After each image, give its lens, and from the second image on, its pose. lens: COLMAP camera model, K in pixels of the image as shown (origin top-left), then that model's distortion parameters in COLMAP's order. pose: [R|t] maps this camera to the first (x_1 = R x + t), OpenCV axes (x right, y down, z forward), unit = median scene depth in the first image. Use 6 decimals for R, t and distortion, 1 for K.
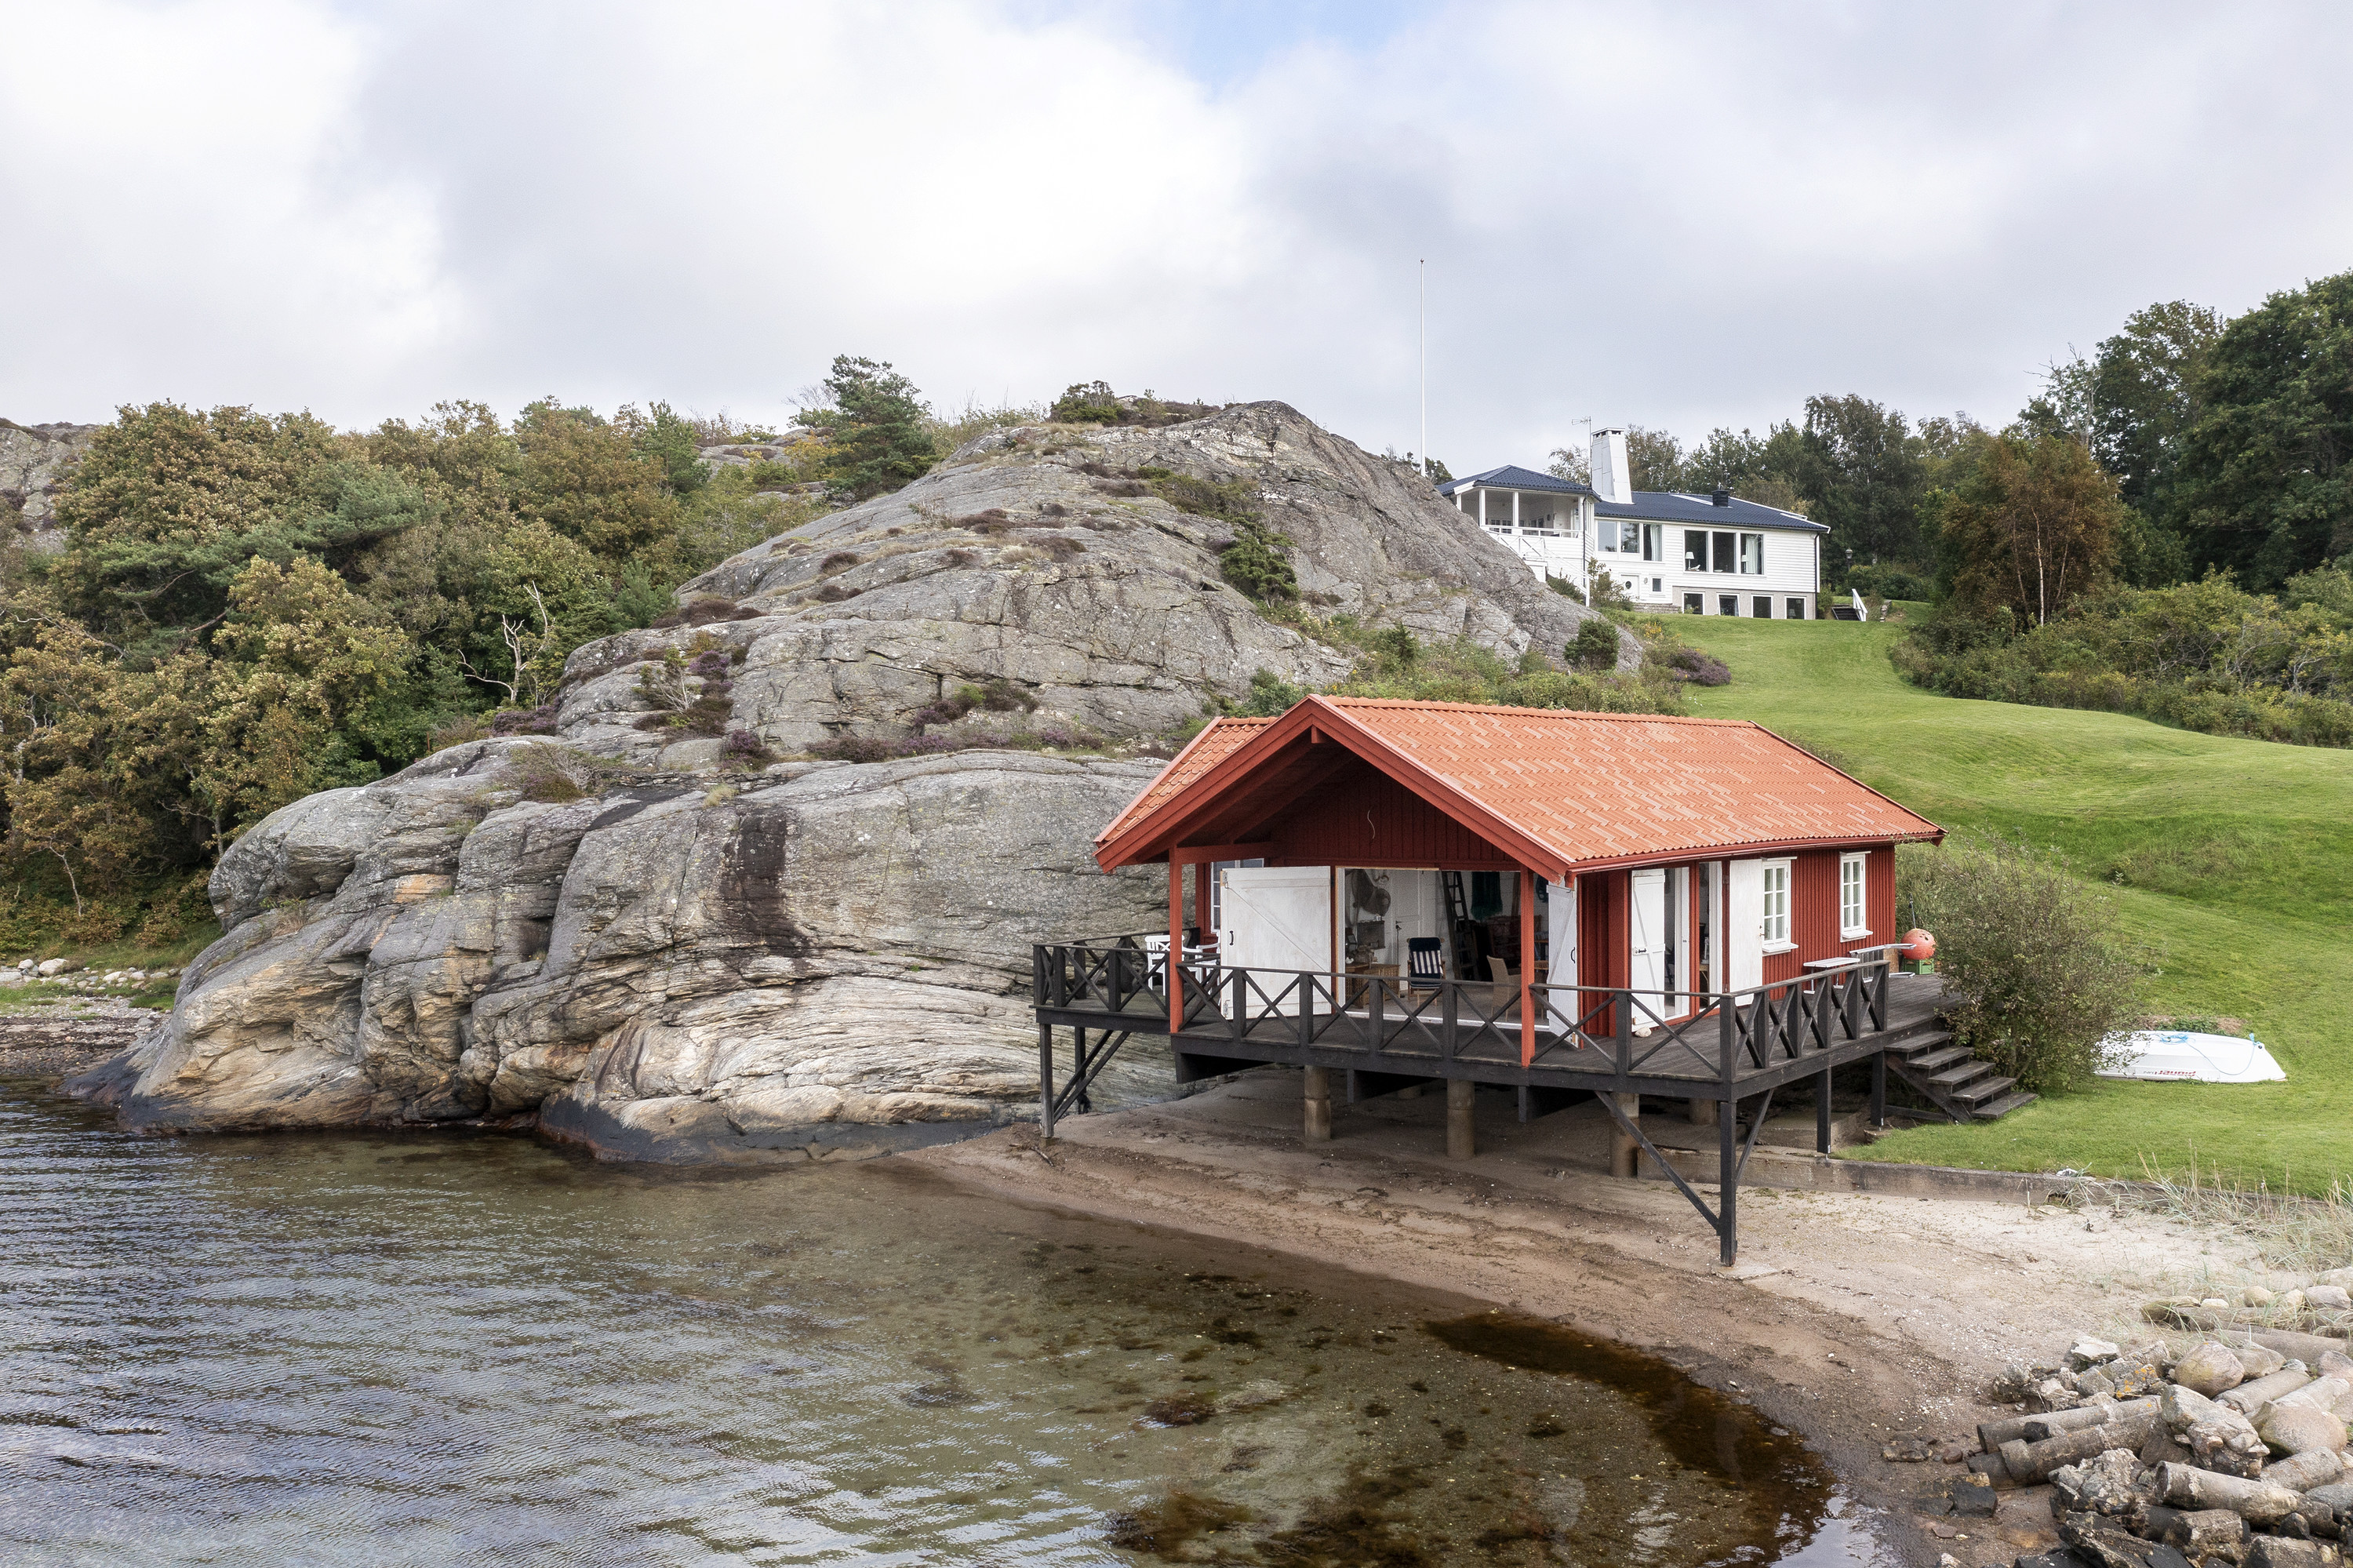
lens RADIAL K [[1926.5, 0, 1176.5], [0, 1926.5, 784.0], [0, 0, 1]] dist [-0.005936, -0.005339]
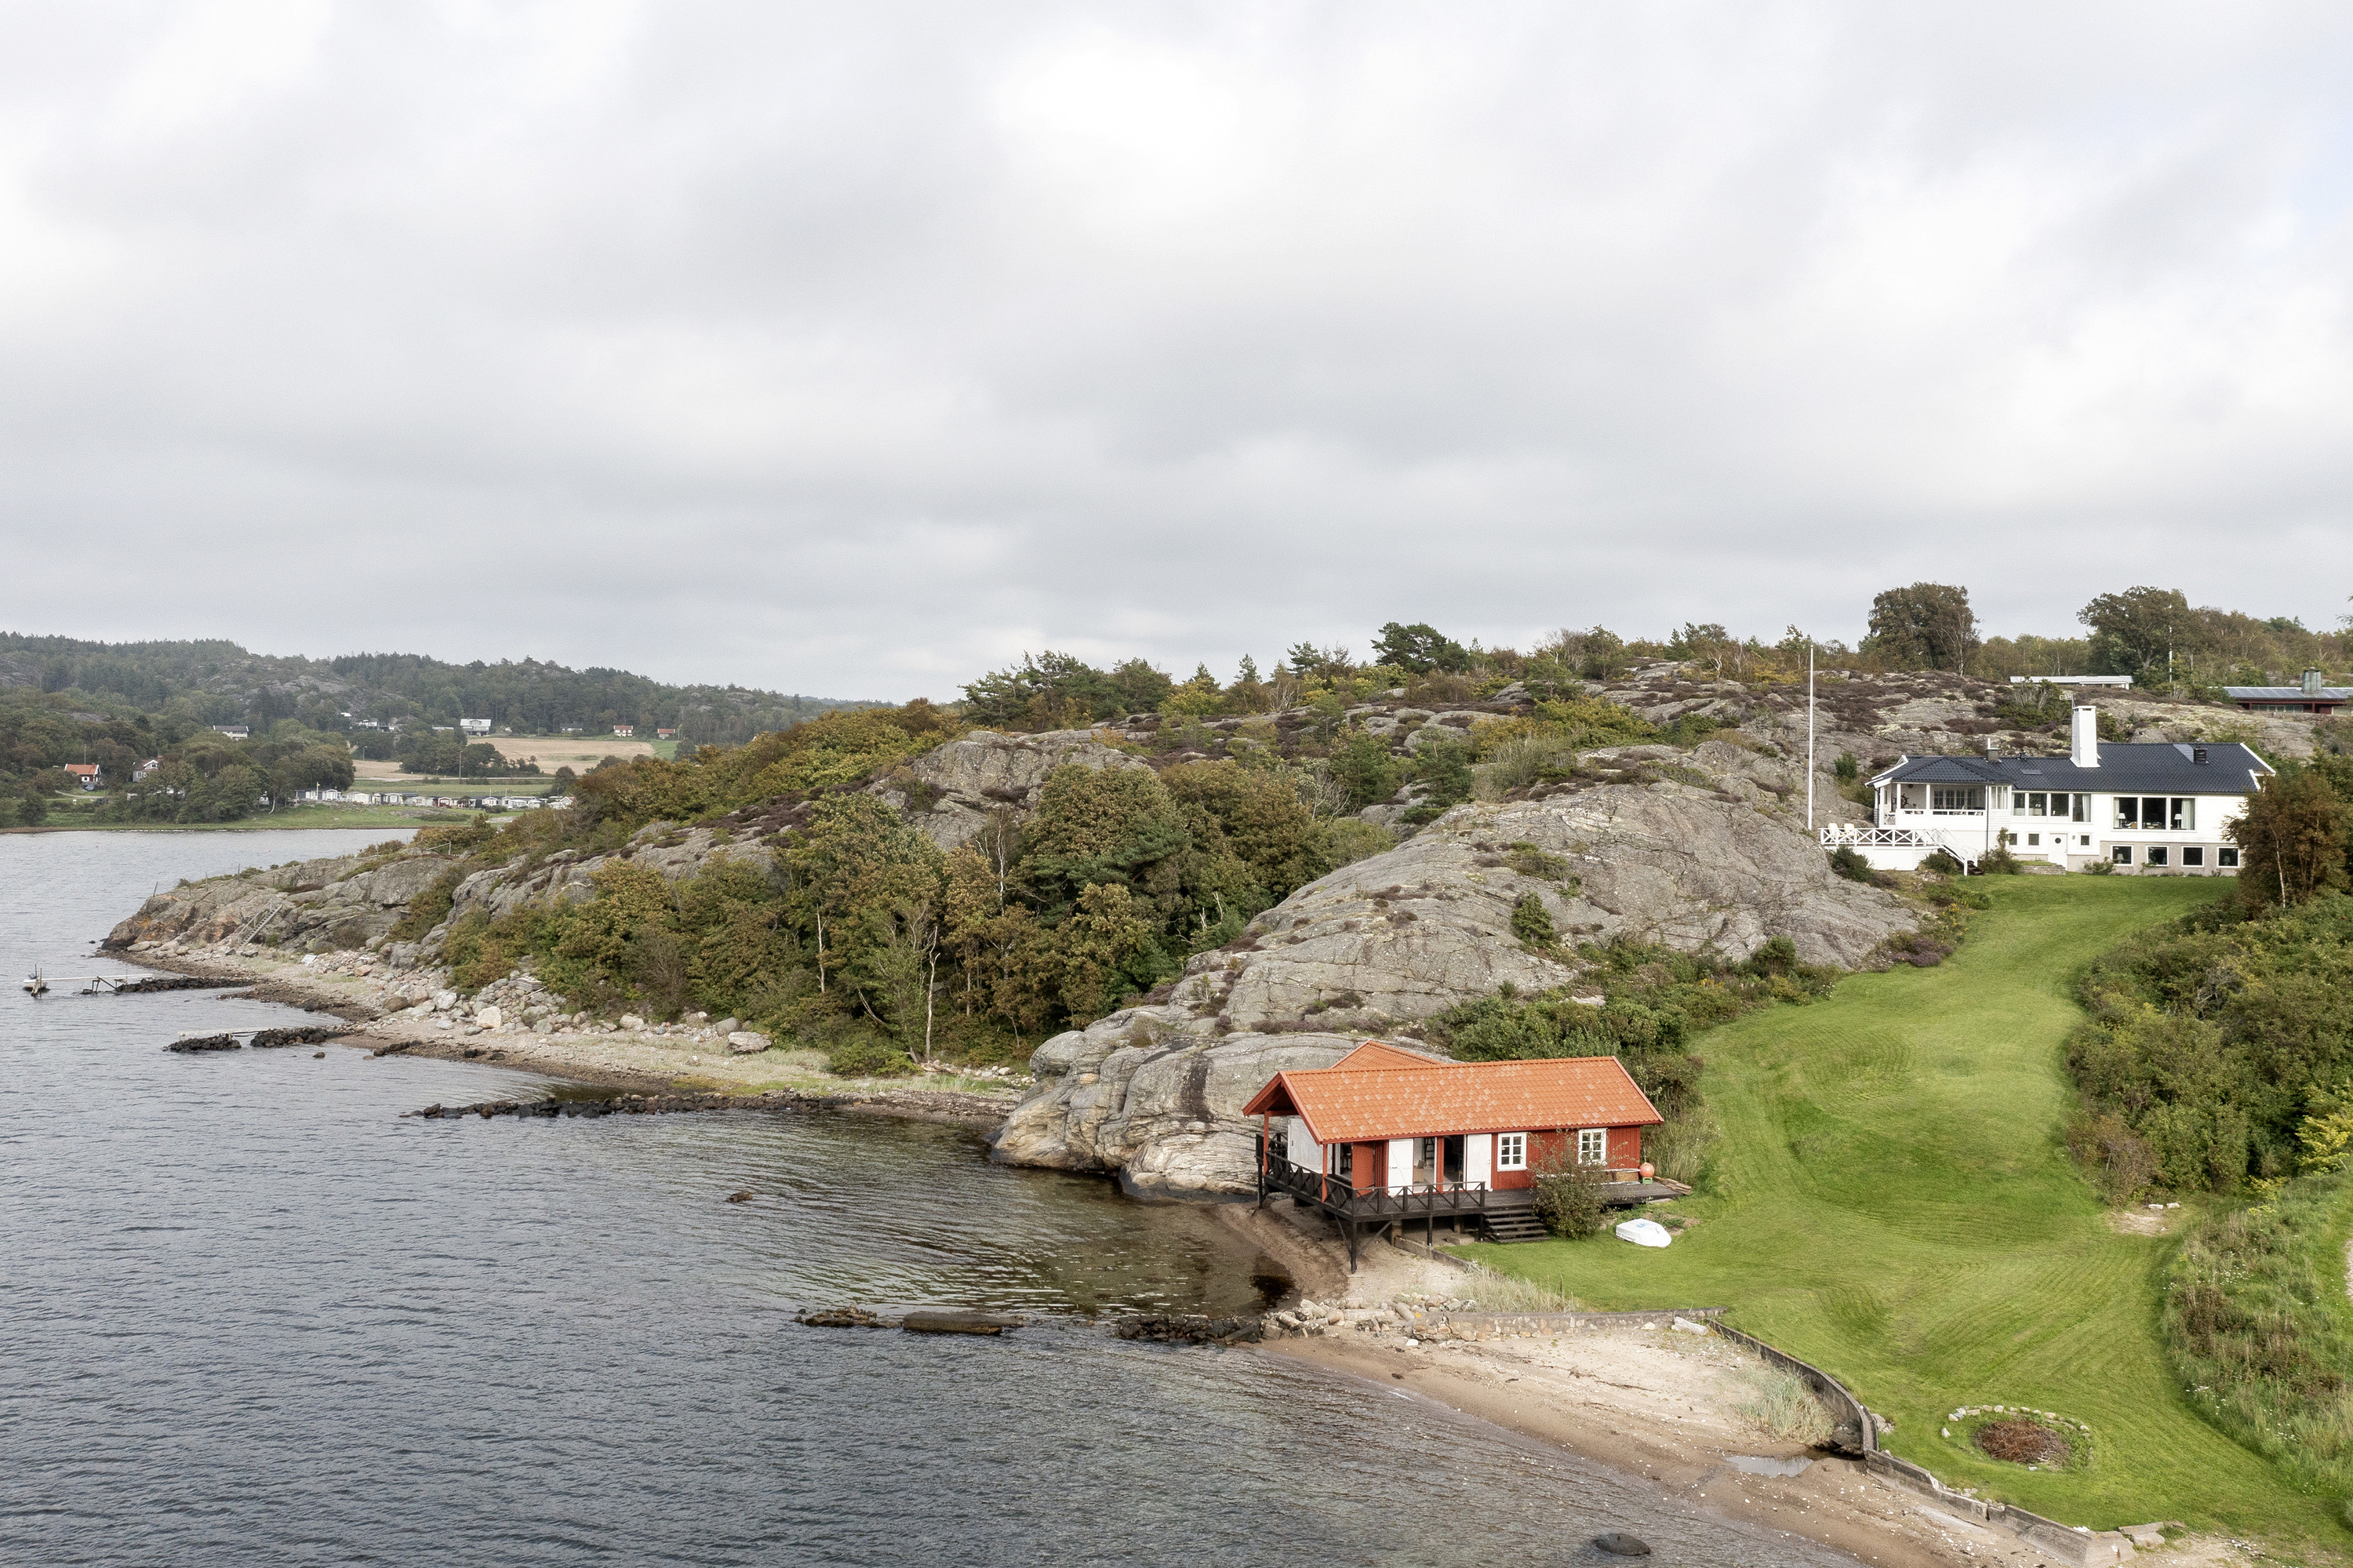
lens RADIAL K [[2218.8, 0, 1176.5], [0, 2218.8, 784.0], [0, 0, 1]] dist [-0.014419, -0.011177]
pose [[0.854390, 0.026558, -0.518953, 1.247356], [-0.016632, 0.999579, 0.023772, -0.416547], [0.519366, -0.011679, 0.854472, -1.482849]]
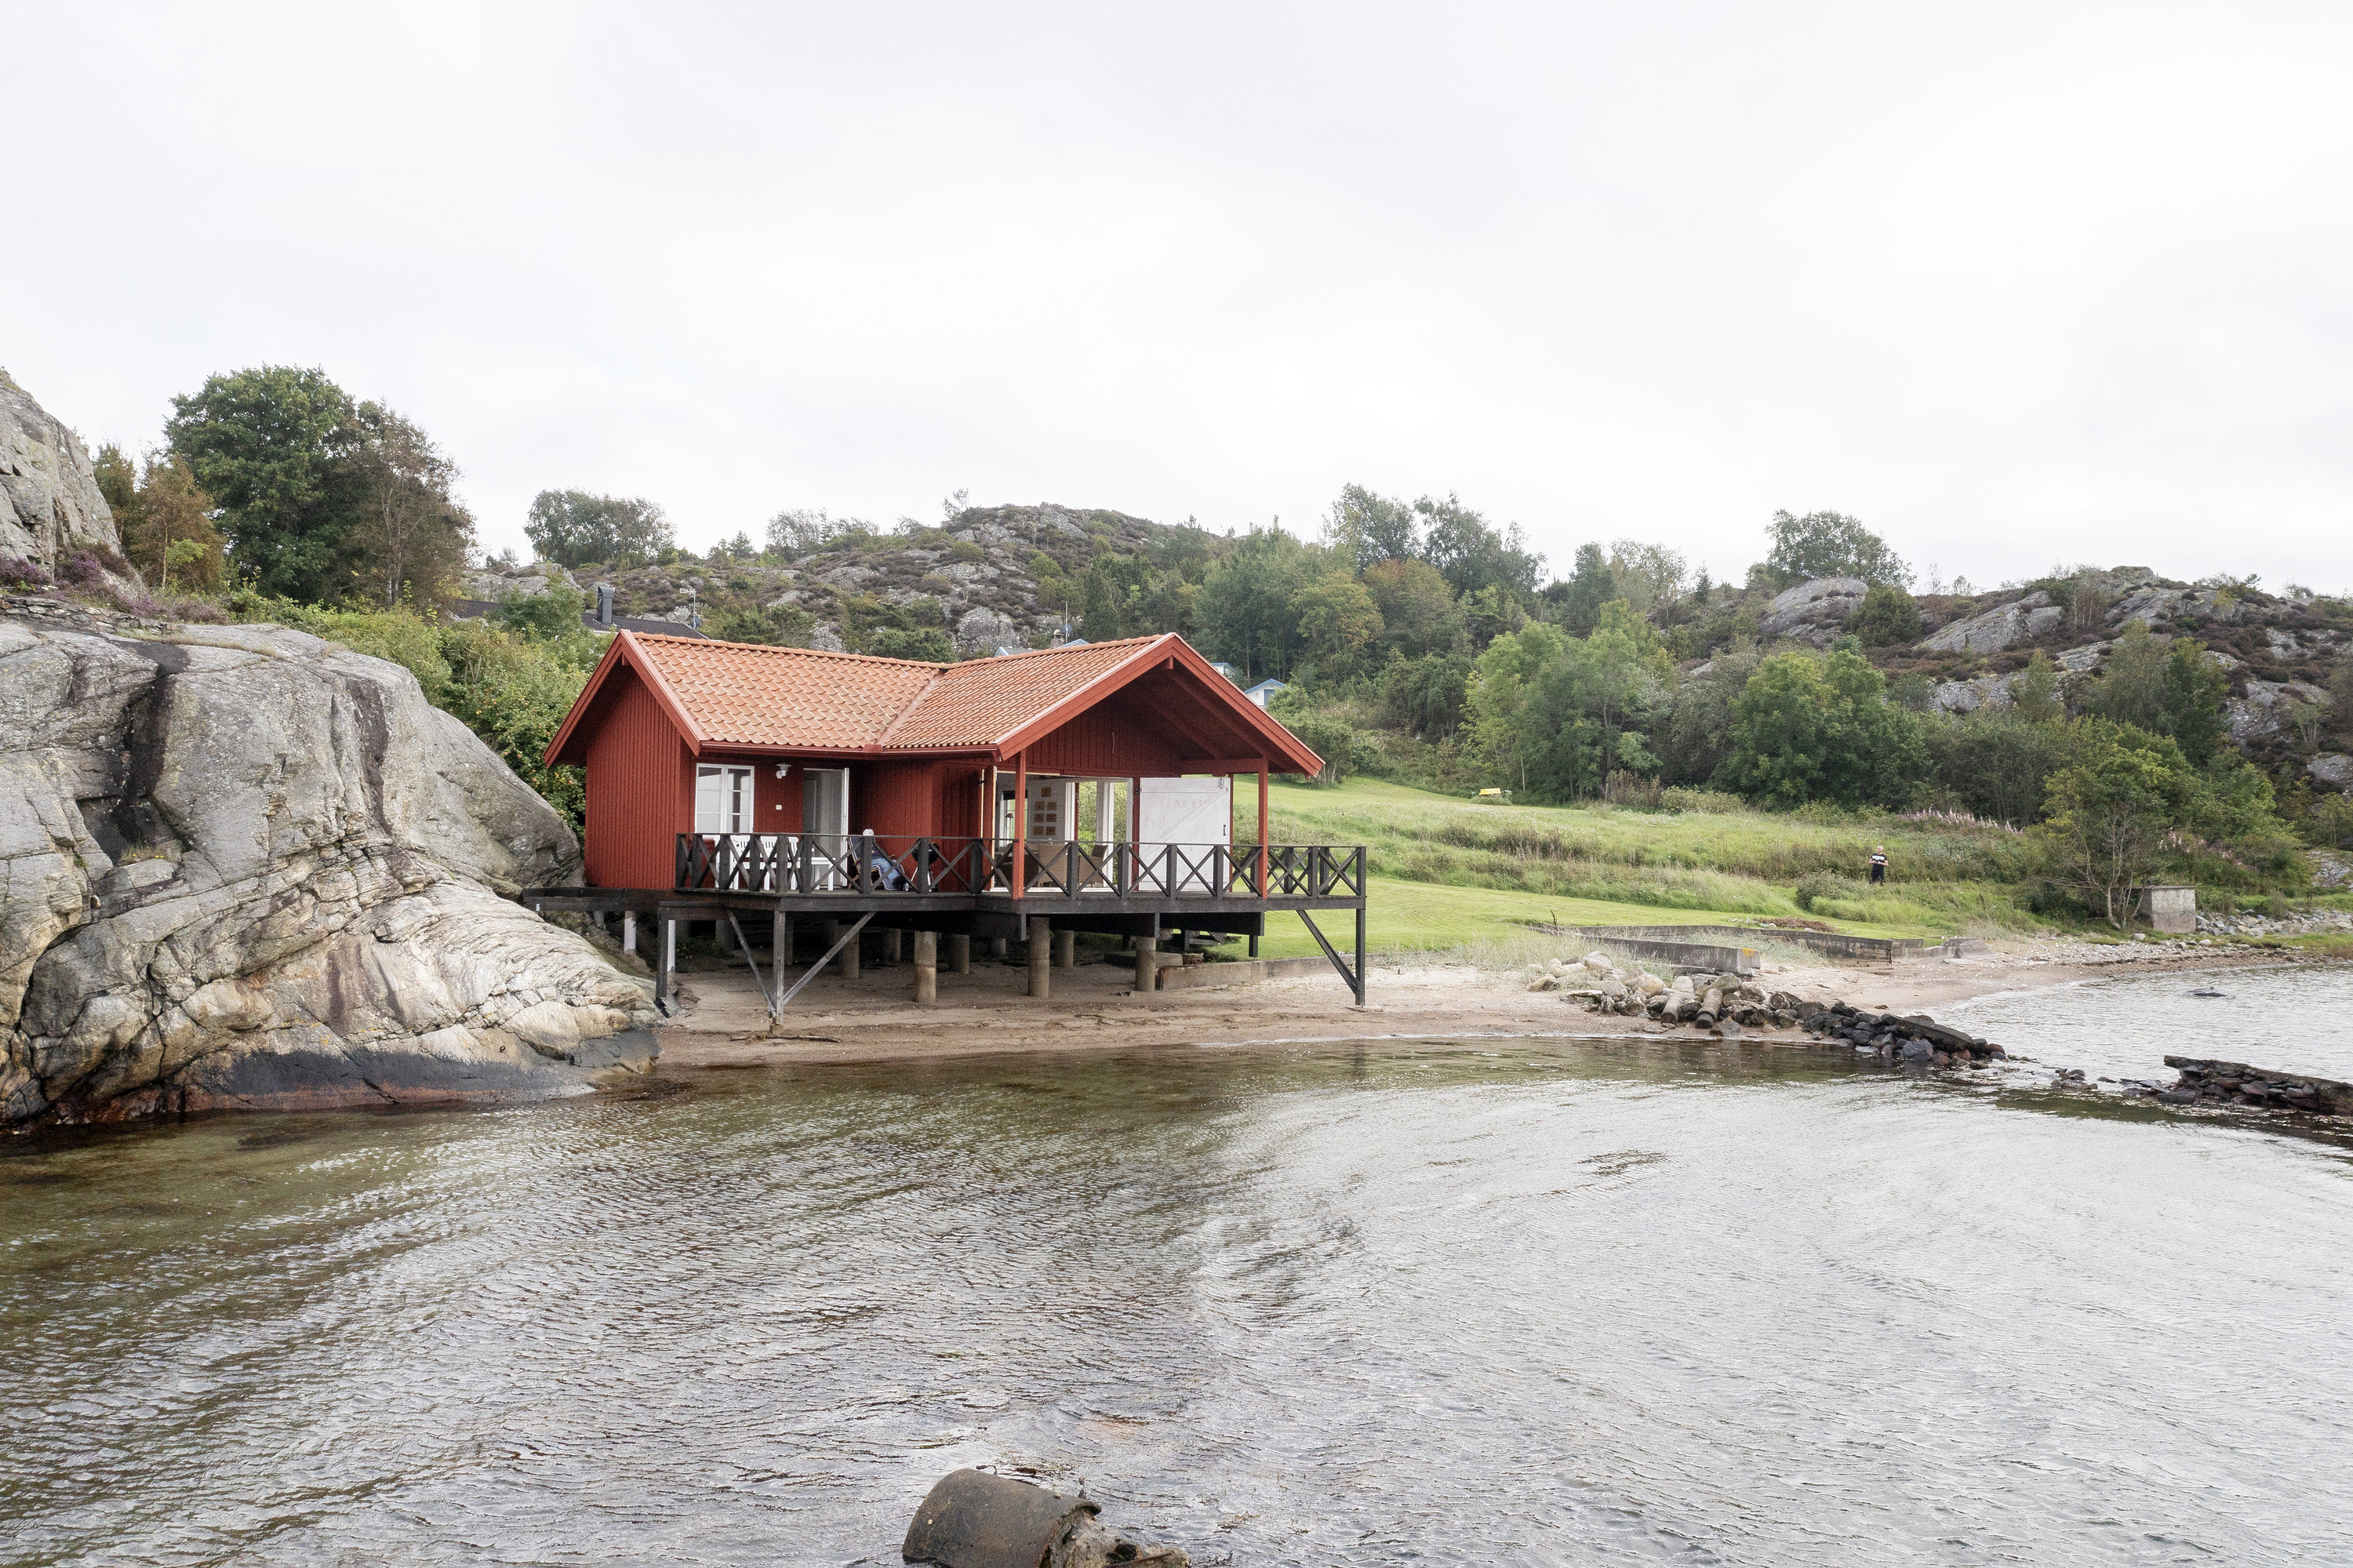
lens RADIAL K [[1926.5, 0, 1176.5], [0, 1926.5, 784.0], [0, 0, 1]] dist [-0.005936, -0.005339]
pose [[0.112721, 0.066304, 0.991412, -0.925804], [-0.029728, 0.997549, -0.063335, 0.095958], [-0.993182, -0.022333, 0.114415, 0.570393]]
